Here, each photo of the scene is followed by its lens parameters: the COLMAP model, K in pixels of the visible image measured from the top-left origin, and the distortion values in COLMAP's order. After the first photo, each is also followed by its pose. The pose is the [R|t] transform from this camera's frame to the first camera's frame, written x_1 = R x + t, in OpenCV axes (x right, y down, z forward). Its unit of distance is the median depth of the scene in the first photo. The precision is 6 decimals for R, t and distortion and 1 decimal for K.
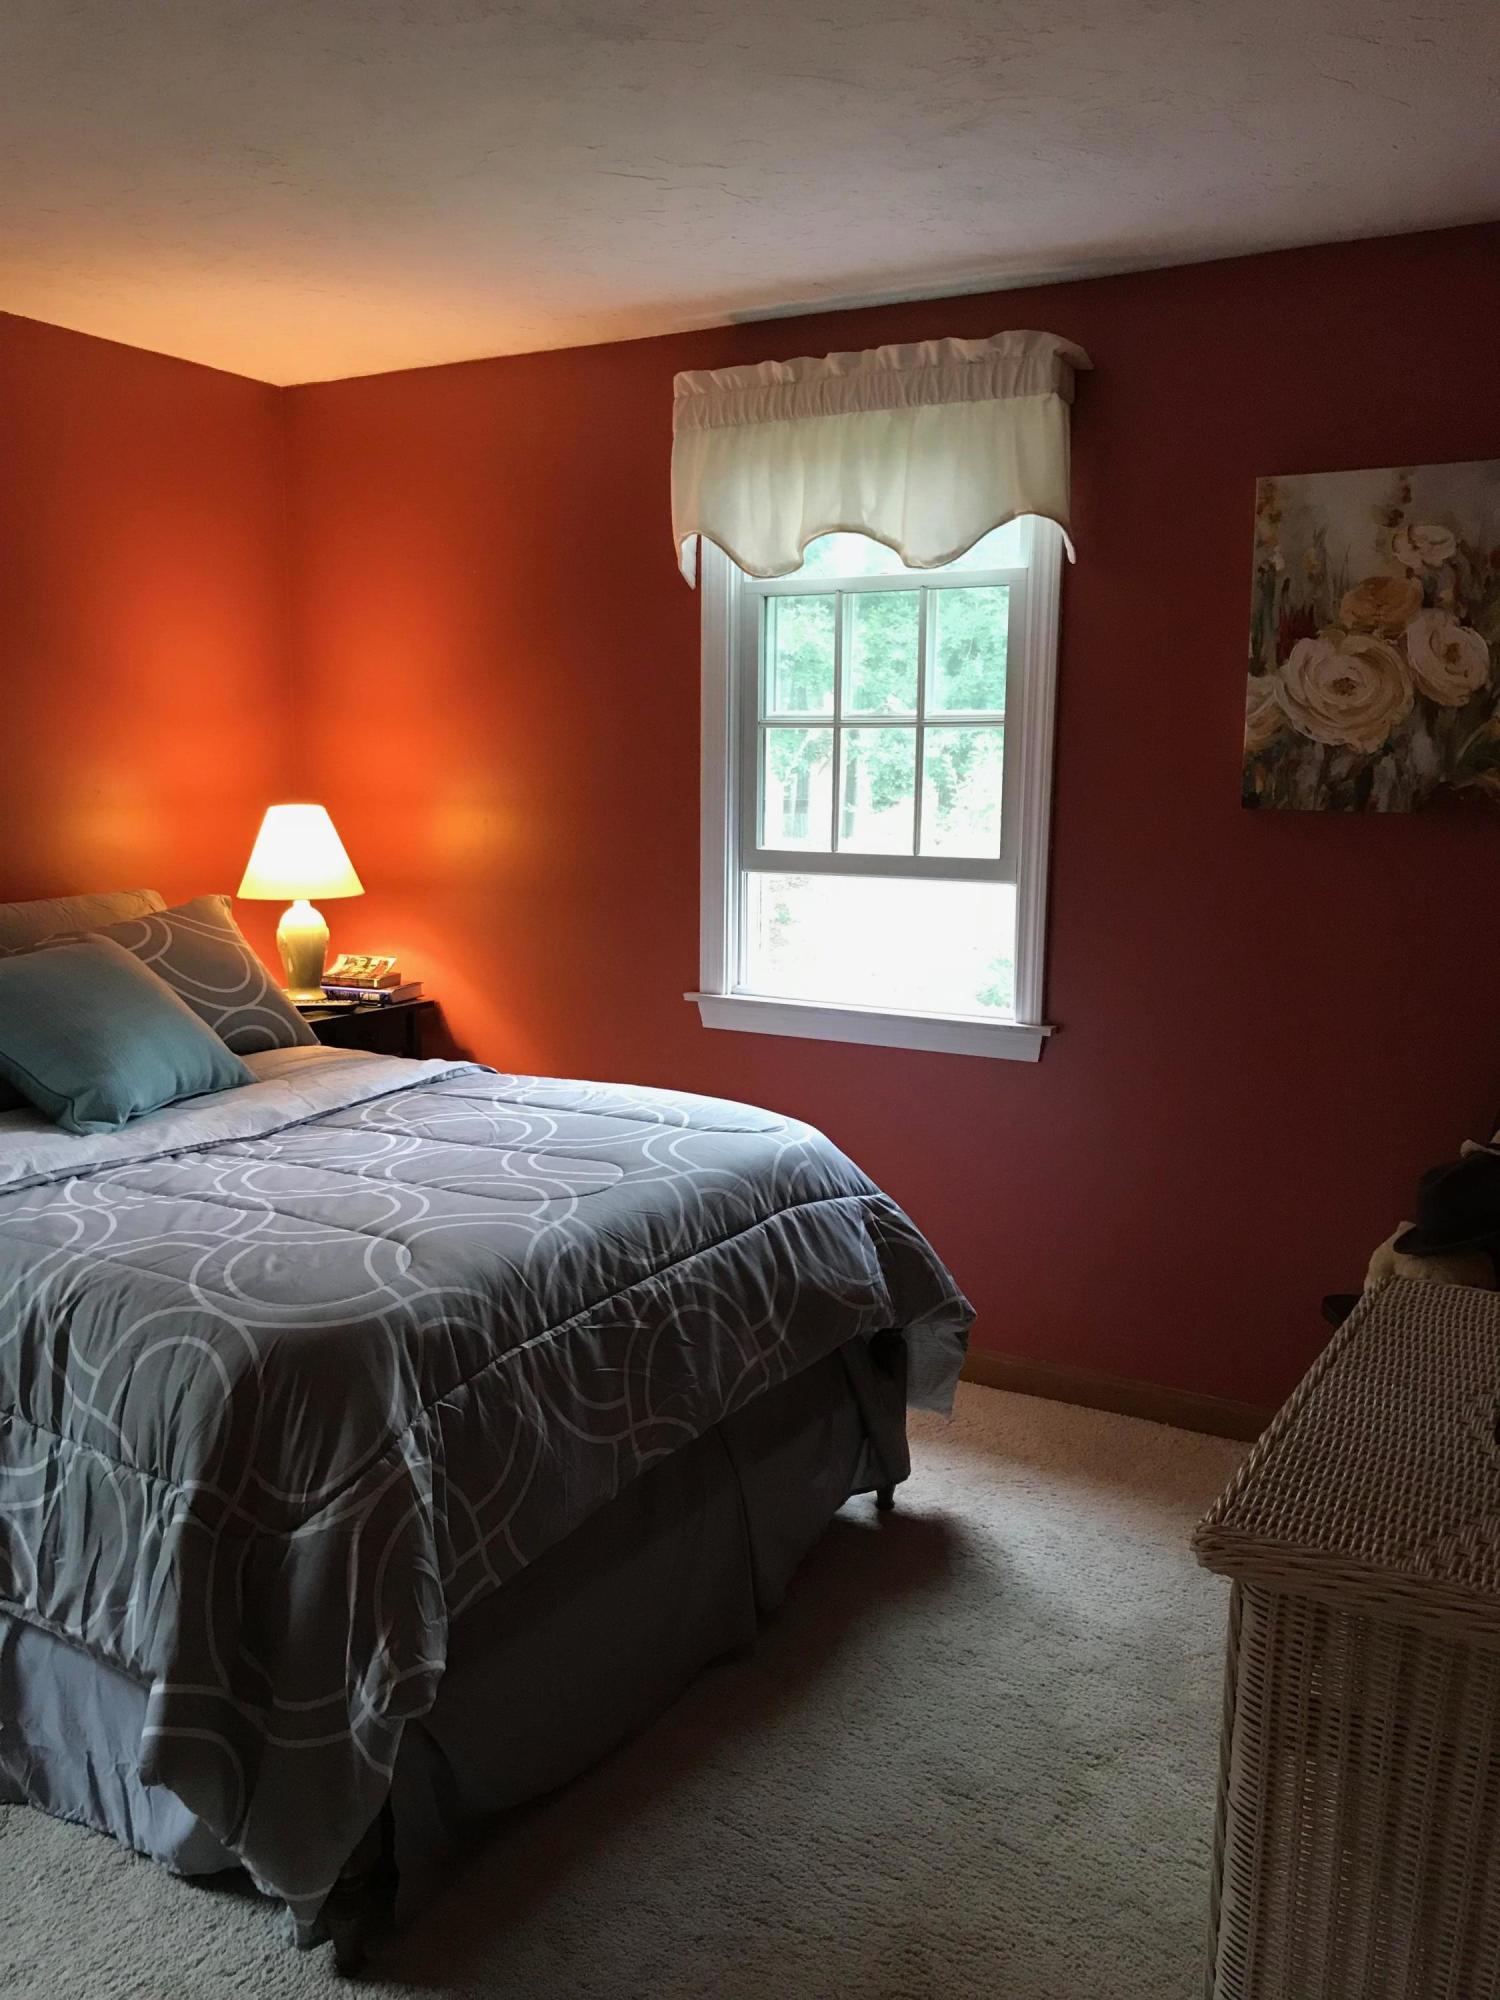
lens RADIAL K [[1653.3, 0, 748.4], [0, 1653.3, 997.2], [0, 0, 1]] dist [0.018179, -0.026522]
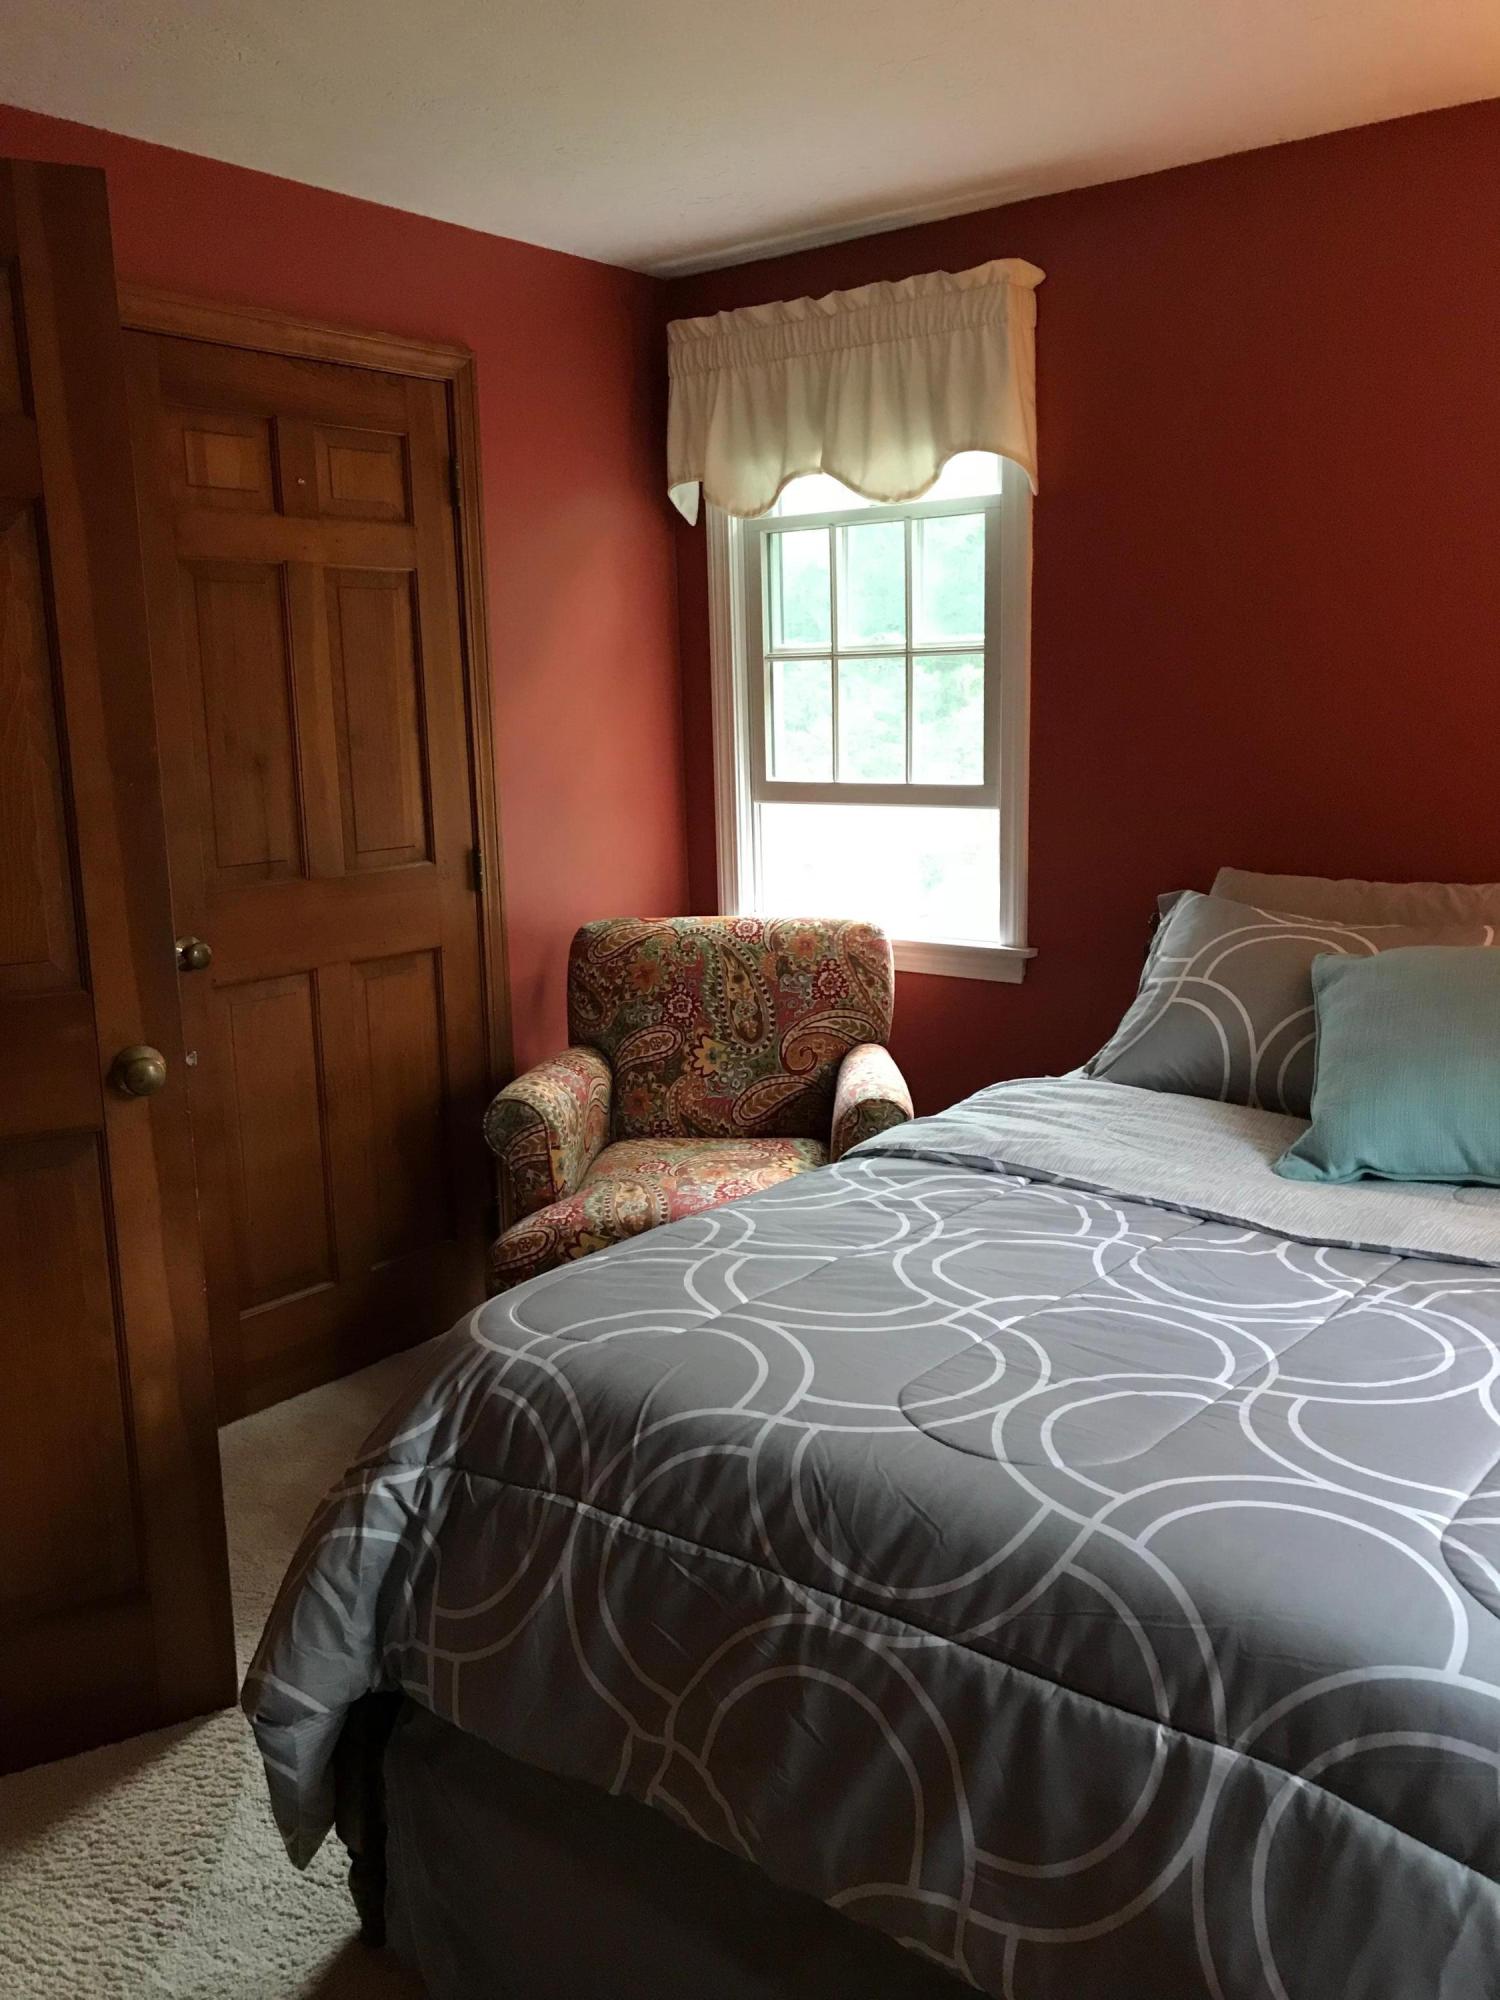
lens RADIAL K [[1653.3, 0, 748.0], [0, 1653.3, 1000.5], [0, 0, 1]] dist [0.018179, -0.026522]
pose [[-0.132871, 0.185036, -0.973708, 0.481502], [-0.131479, 0.970445, 0.202358, -0.151399], [0.982374, 0.154910, -0.104616, 1.009964]]
